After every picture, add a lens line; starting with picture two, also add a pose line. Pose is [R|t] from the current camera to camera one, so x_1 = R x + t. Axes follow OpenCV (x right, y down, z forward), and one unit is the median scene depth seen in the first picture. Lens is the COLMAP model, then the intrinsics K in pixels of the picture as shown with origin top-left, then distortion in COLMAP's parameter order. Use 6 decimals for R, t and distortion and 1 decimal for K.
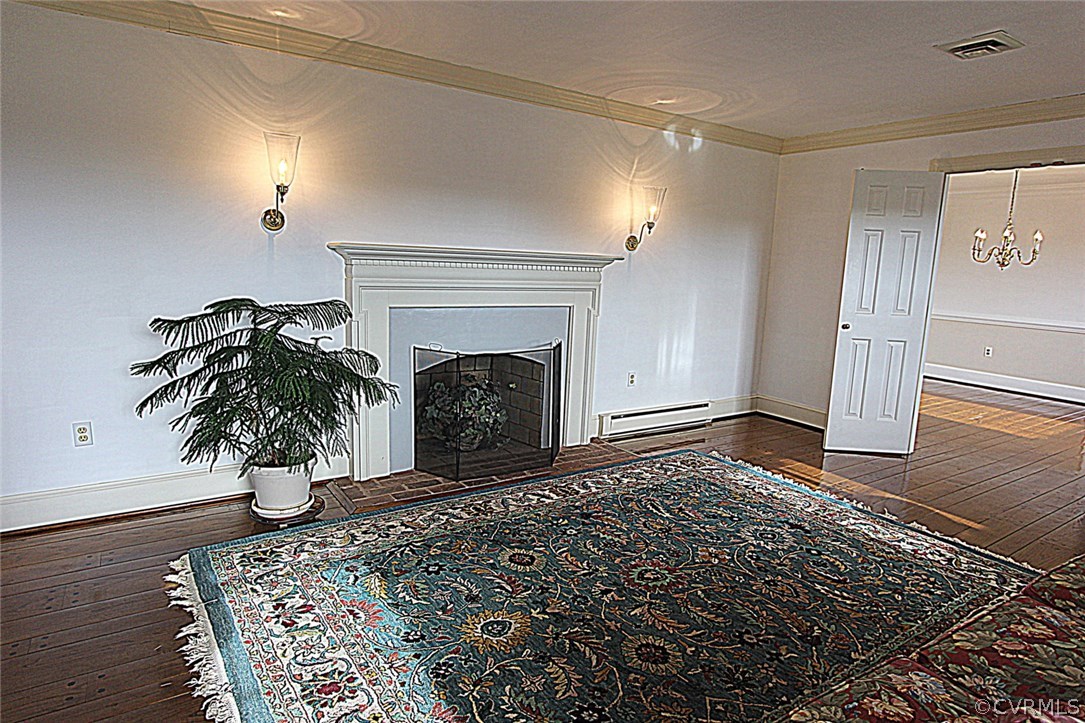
lens RADIAL K [[626.8, 0, 541.9], [0, 626.8, 355.3], [0, 0, 1]] dist [-0.024363, 0.002035]
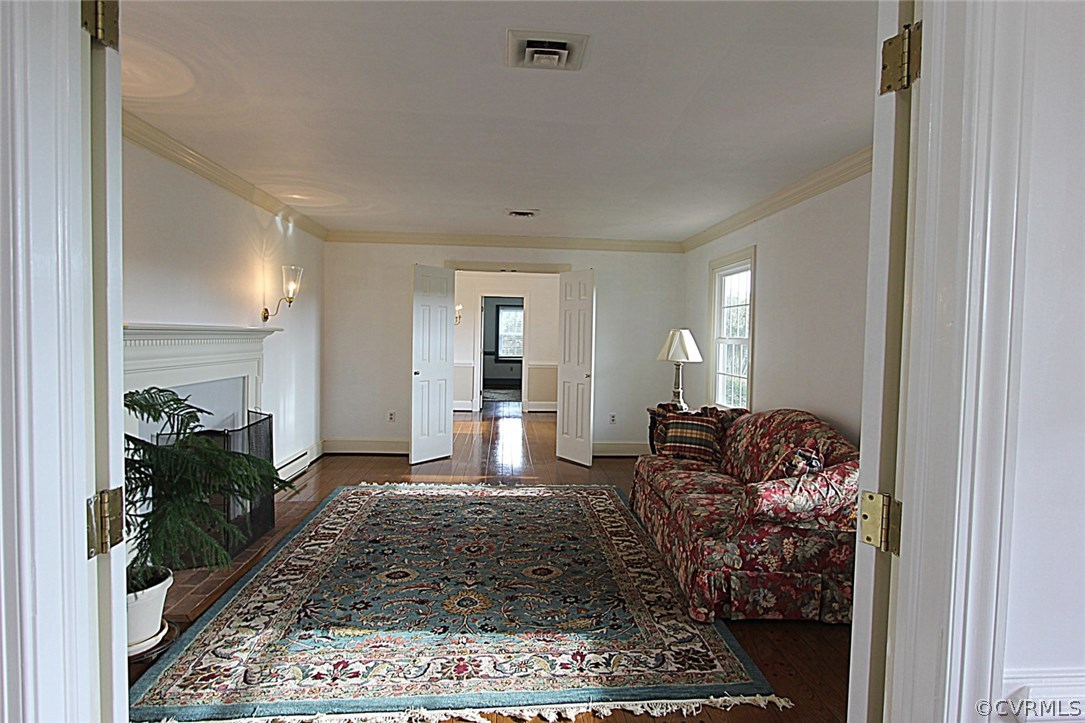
lens RADIAL K [[626.8, 0, 540.5], [0, 626.8, 364.1], [0, 0, 1]] dist [-0.024363, 0.002035]
pose [[0.488212, -0.072251, 0.869729, -0.758016], [0.131868, 0.991232, 0.008323, -0.051985], [-0.862705, 0.110626, 0.493459, 0.072267]]
